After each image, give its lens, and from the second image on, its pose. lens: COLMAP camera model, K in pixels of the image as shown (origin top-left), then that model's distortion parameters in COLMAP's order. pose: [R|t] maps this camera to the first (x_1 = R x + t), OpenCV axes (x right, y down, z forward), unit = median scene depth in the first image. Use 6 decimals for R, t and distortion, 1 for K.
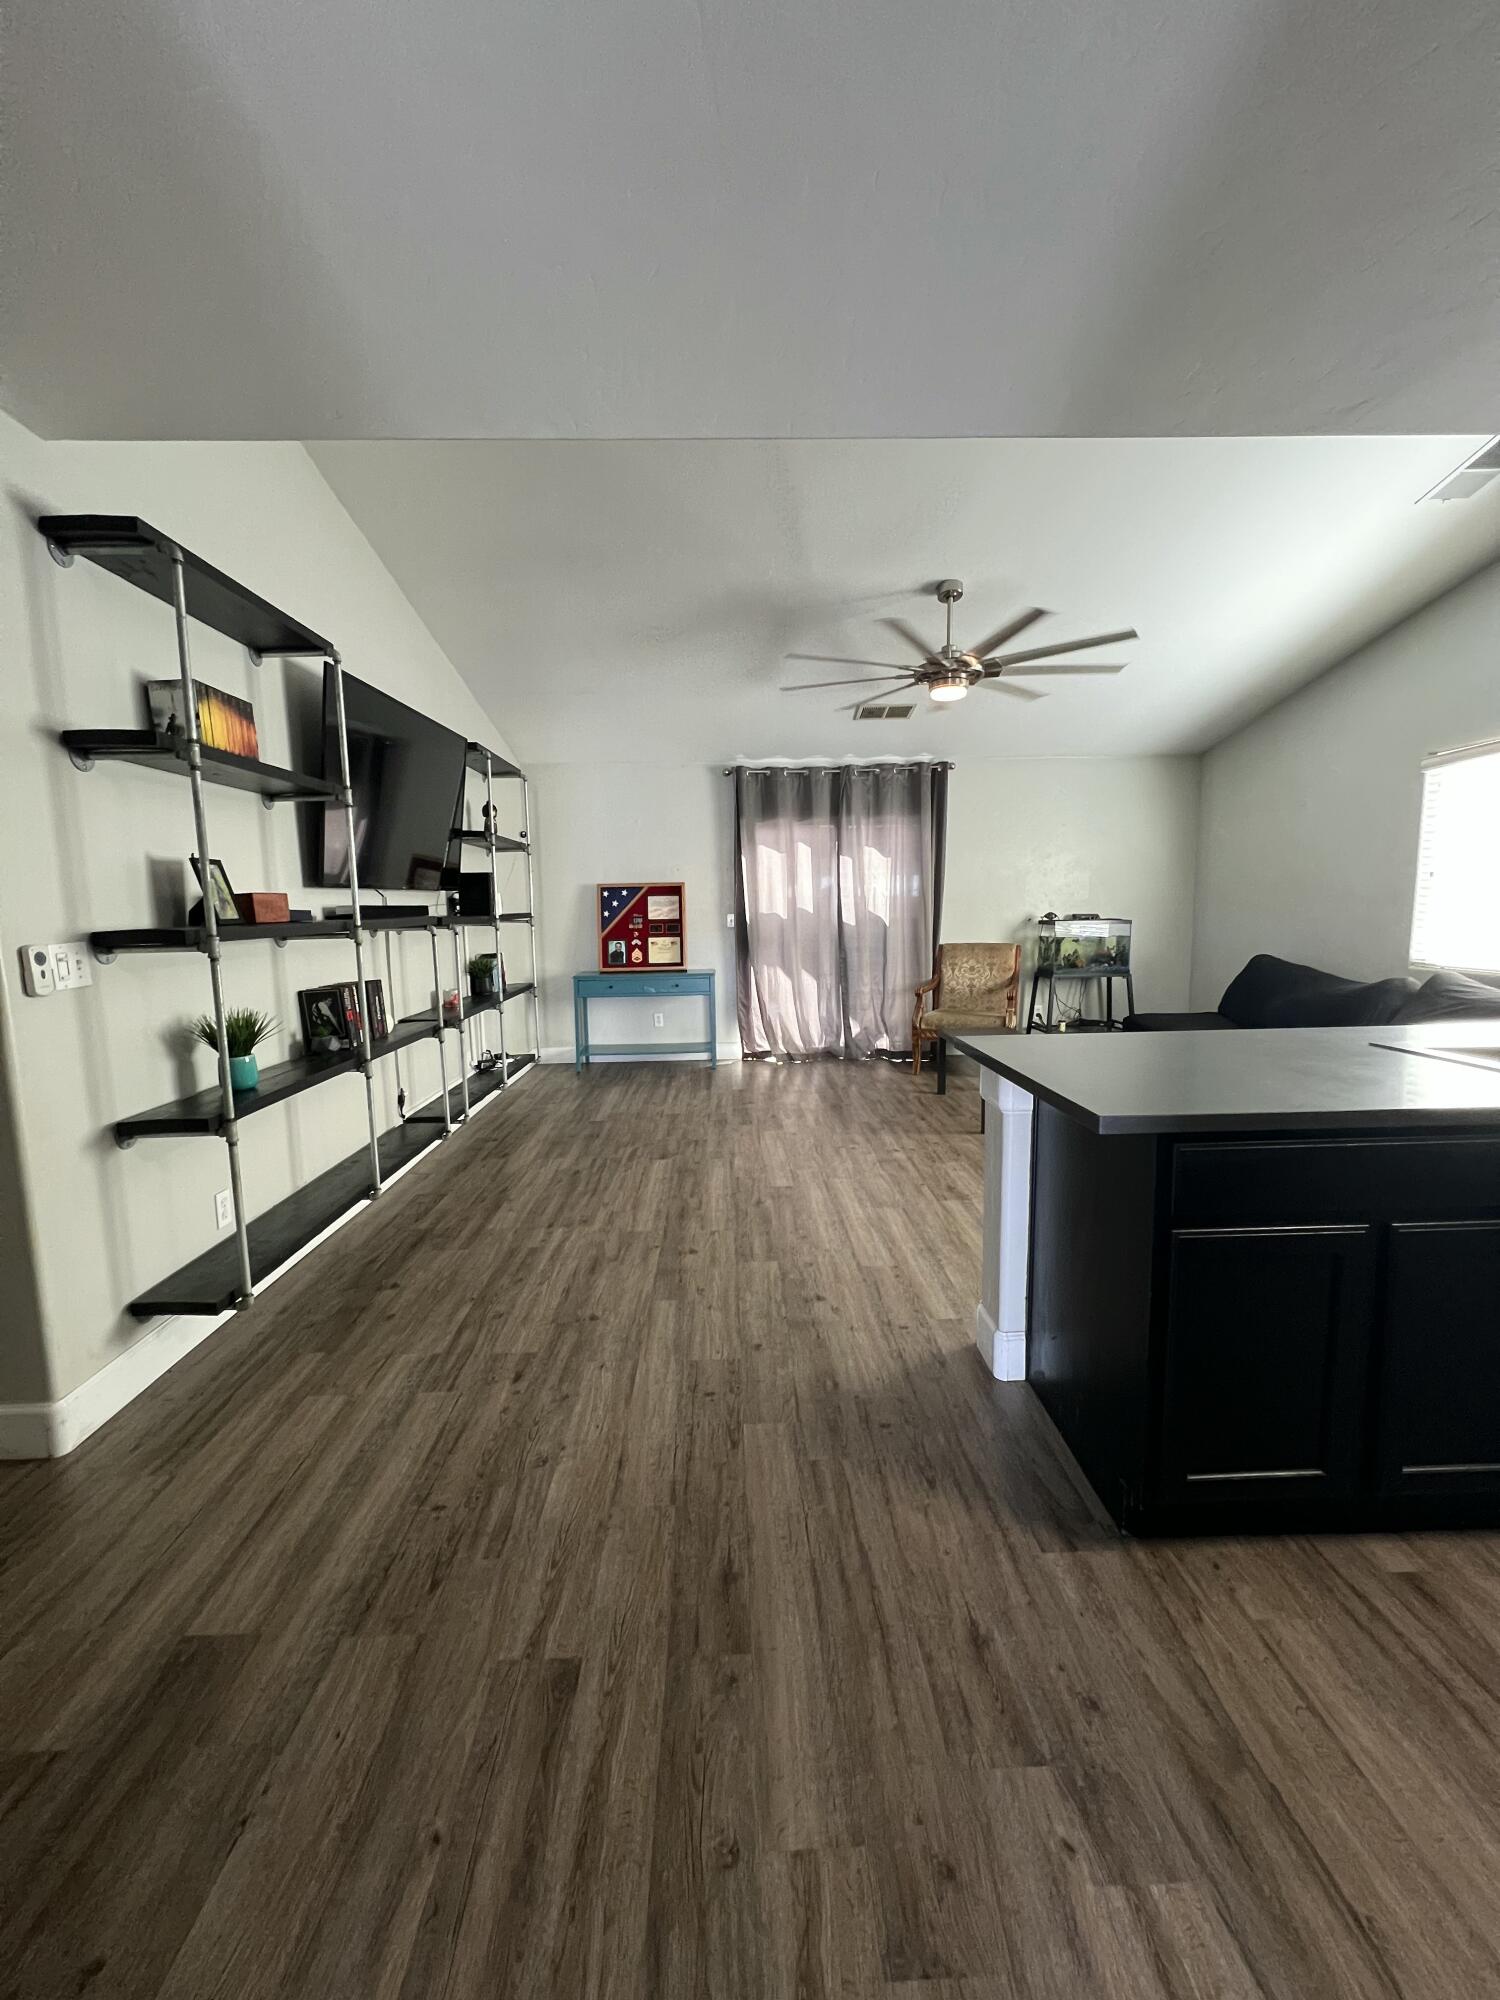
lens RADIAL K [[797.4, 0, 745.8], [0, 797.4, 1005.7], [0, 0, 1]] dist [-0.002214, 0.000627]
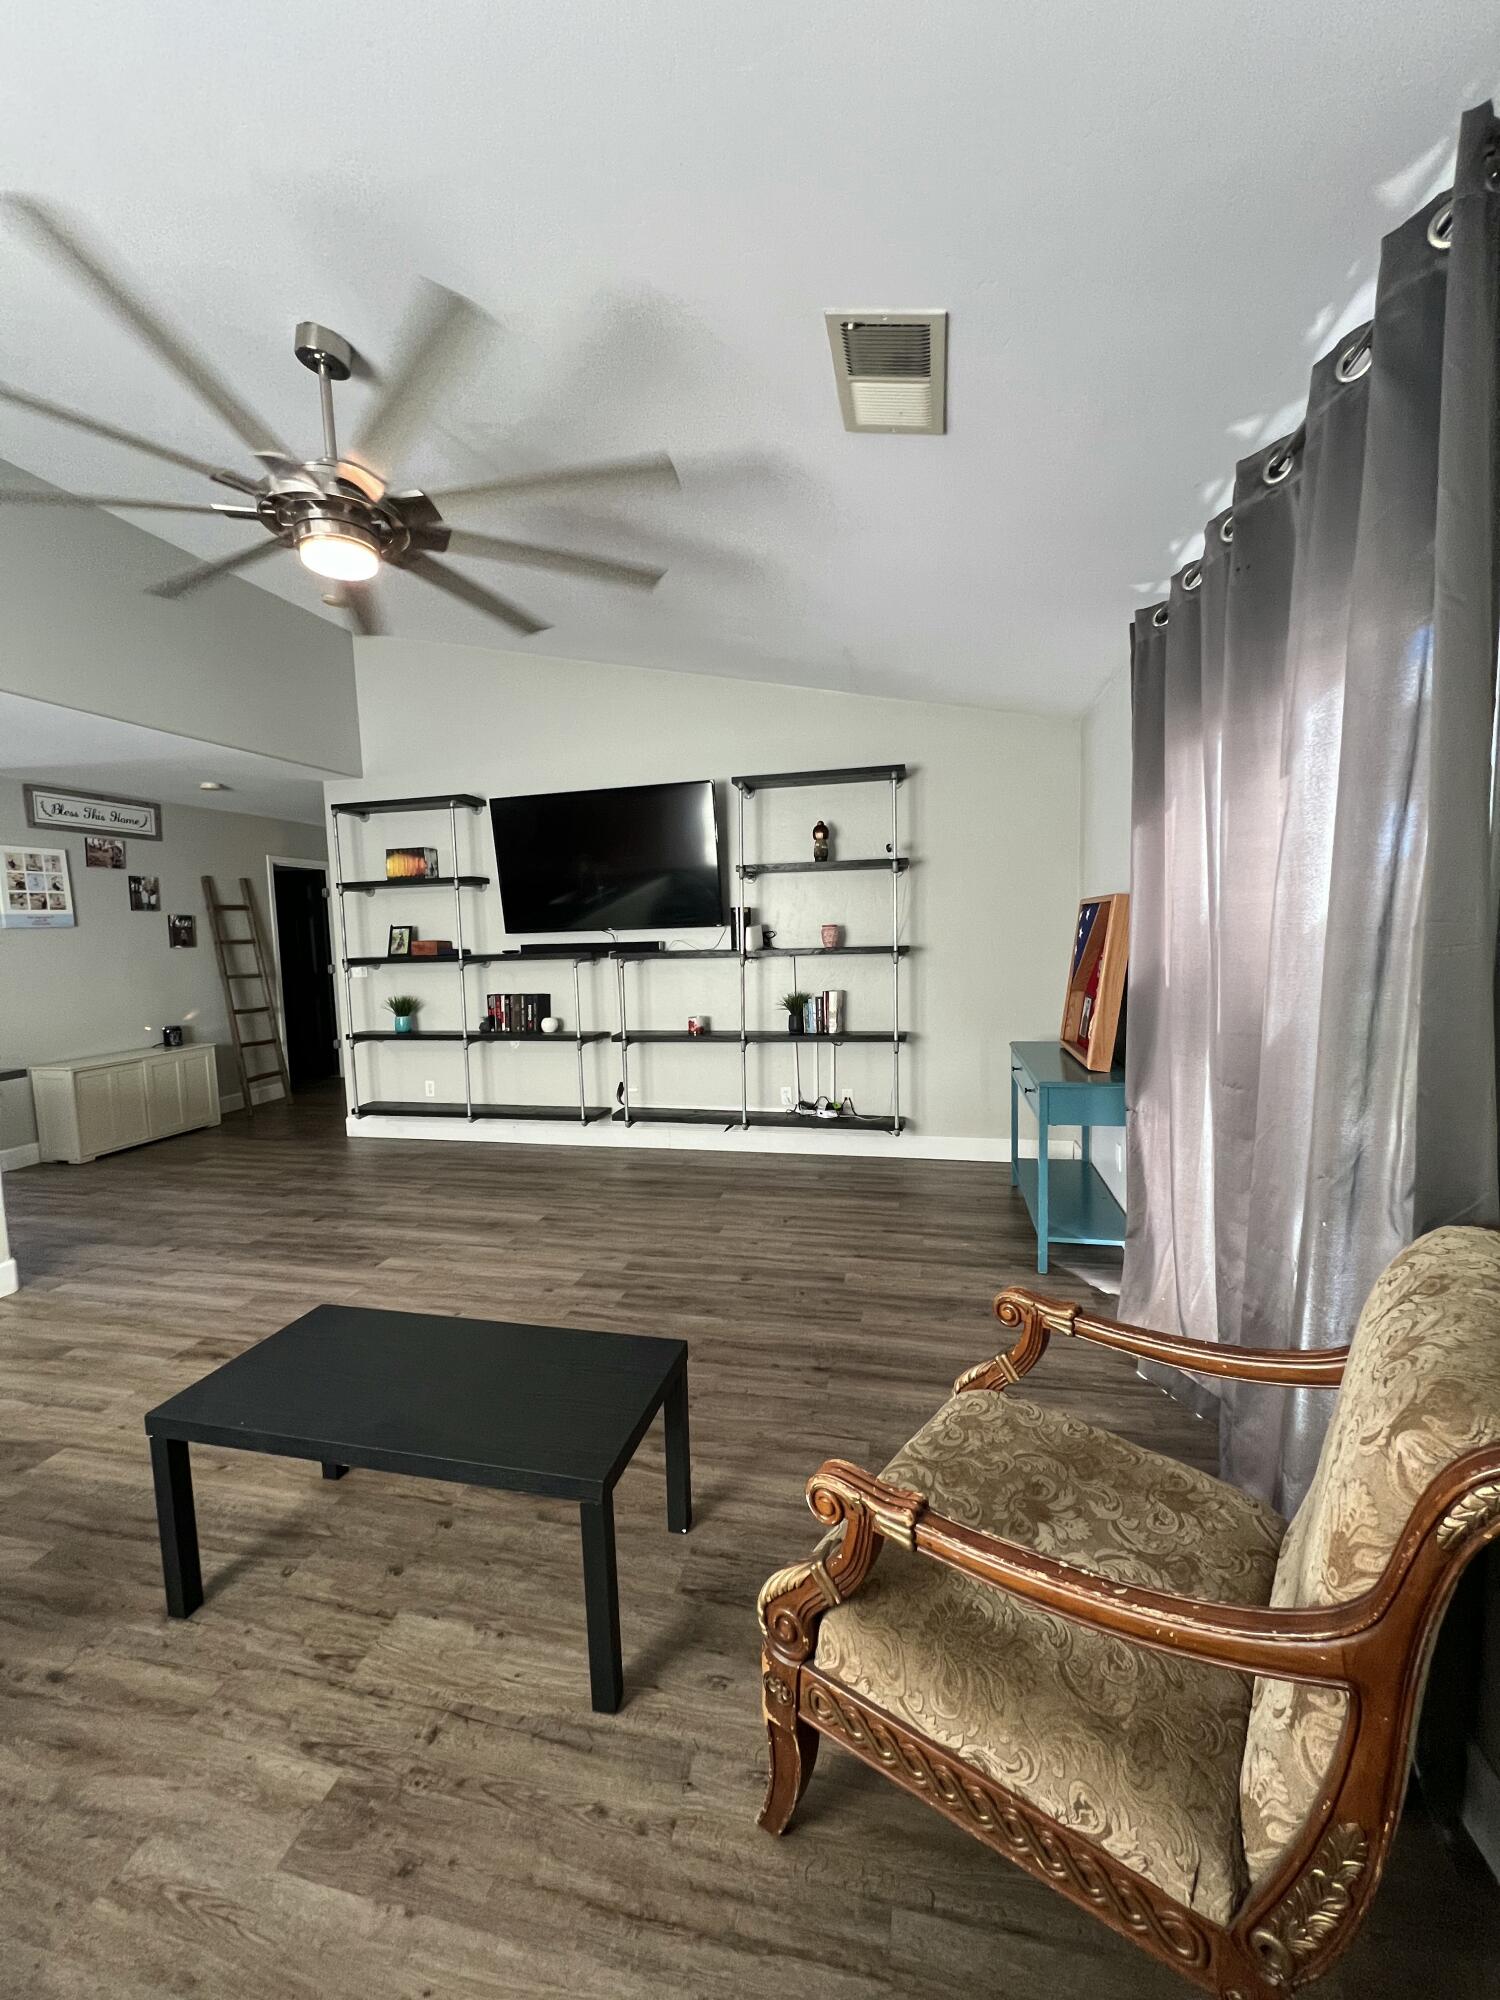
lens RADIAL K [[797.4, 0, 747.3], [0, 797.4, 1002.5], [0, 0, 1]] dist [-0.002214, 0.000627]
pose [[-0.248384, 0.116186, -0.961668, 0.820950], [-0.090194, 0.985693, 0.142385, -0.249034], [0.964454, 0.122103, -0.234351, 1.632006]]
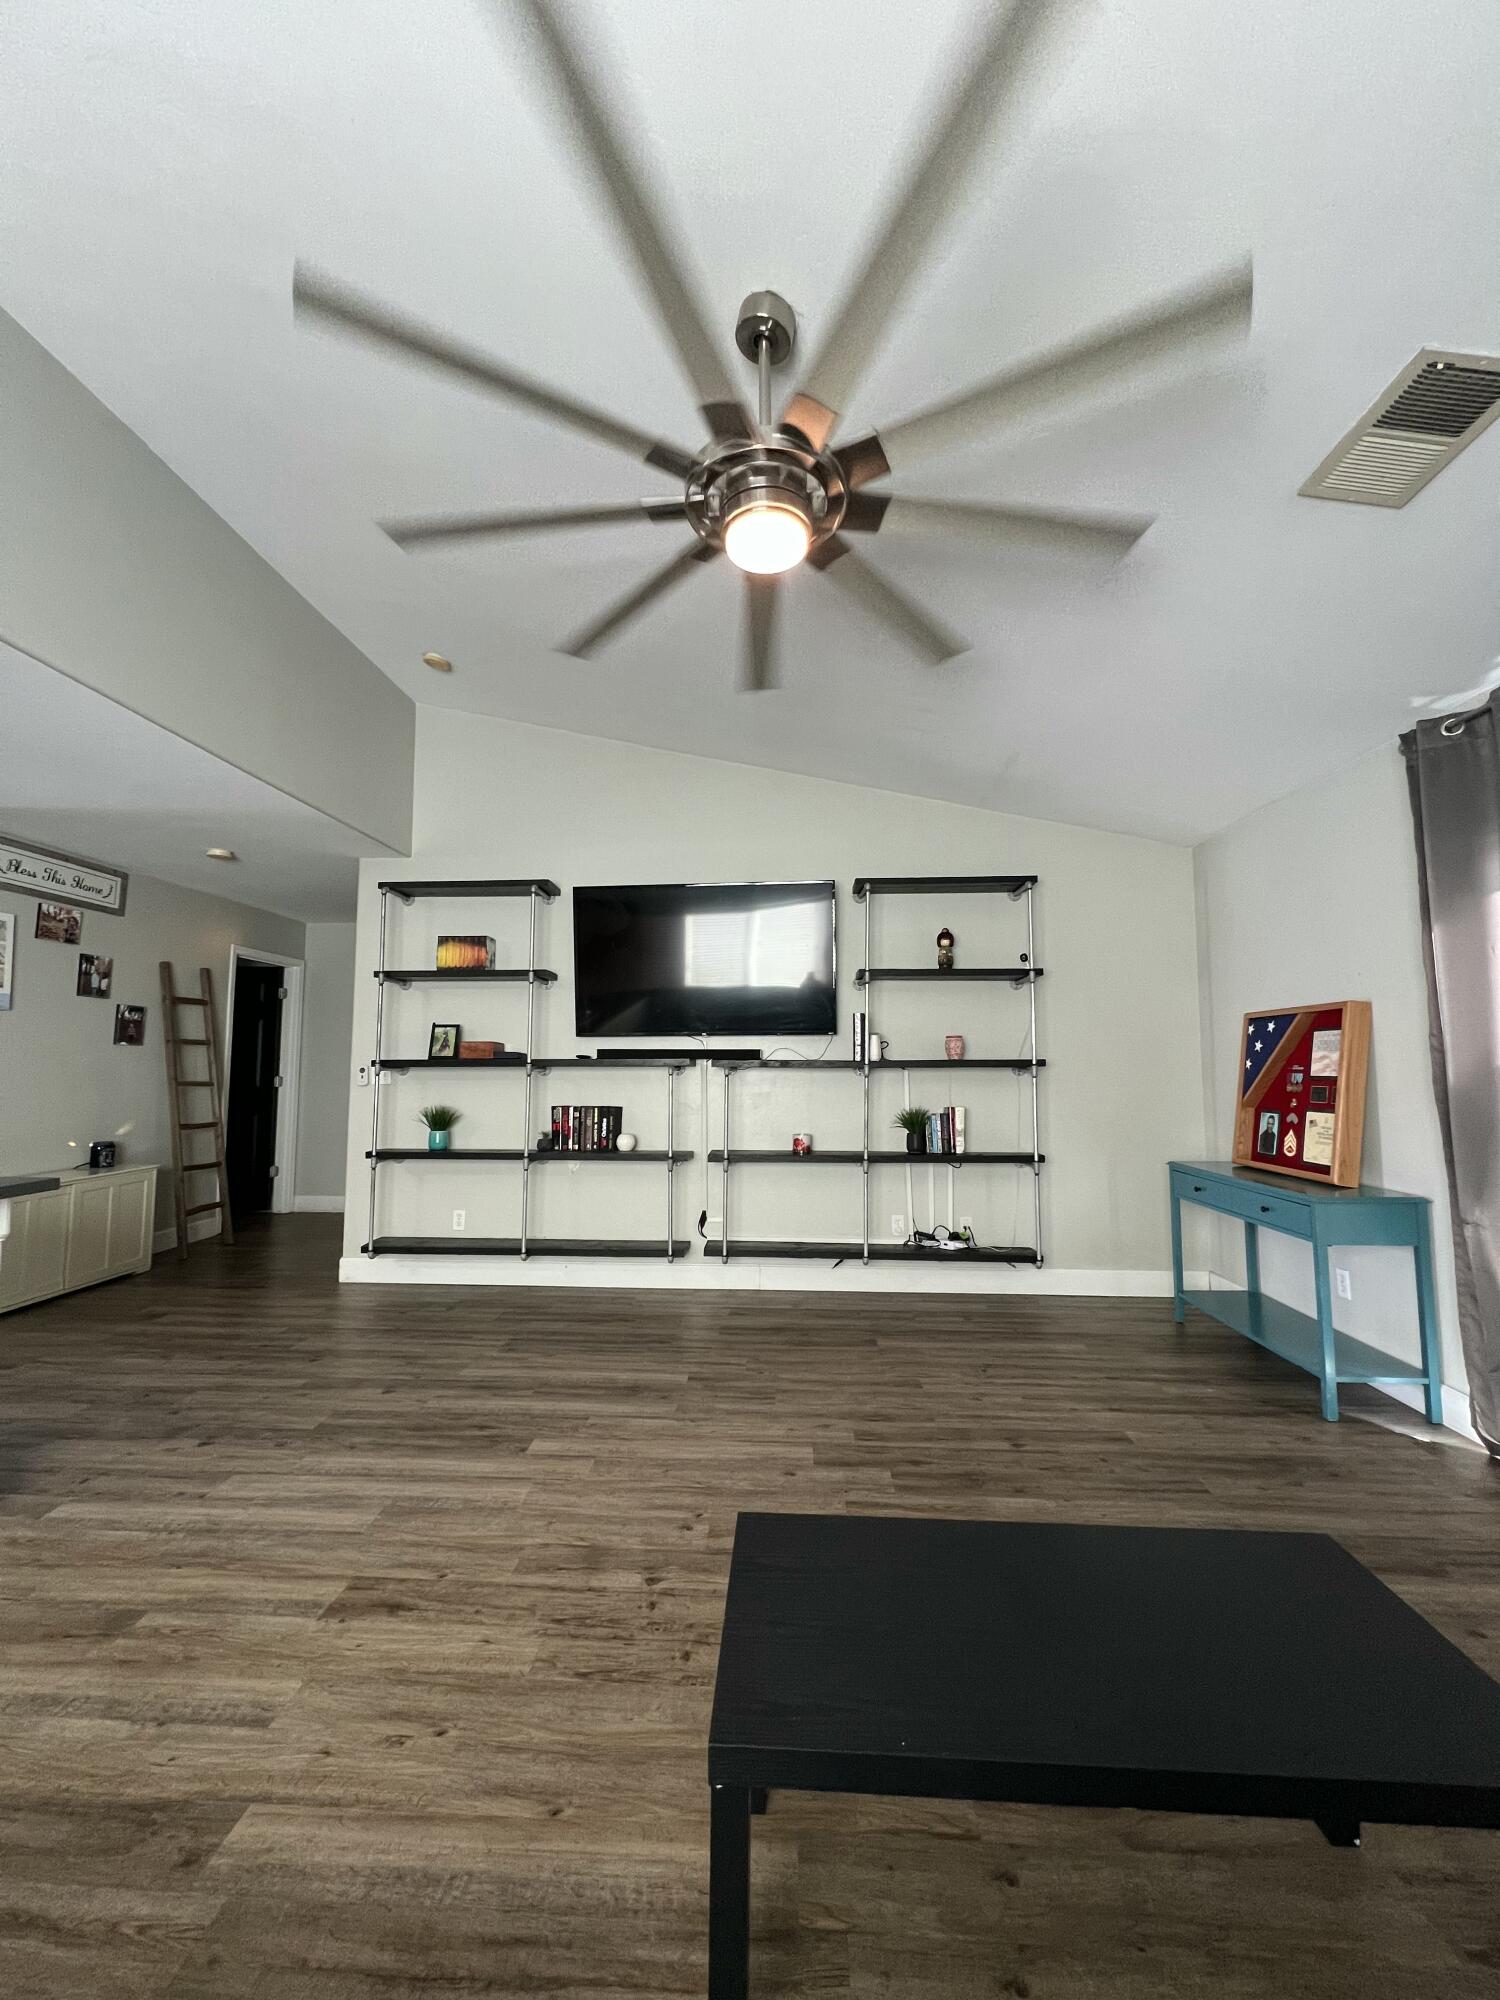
lens RADIAL K [[797.4, 0, 745.5], [0, 797.4, 1001.6], [0, 0, 1]] dist [-0.002214, 0.000627]
pose [[-0.080413, -0.063288, -0.994750, 0.769686], [-0.125689, 0.990660, -0.052867, -0.149939], [0.988805, 0.120778, -0.087617, 1.231720]]
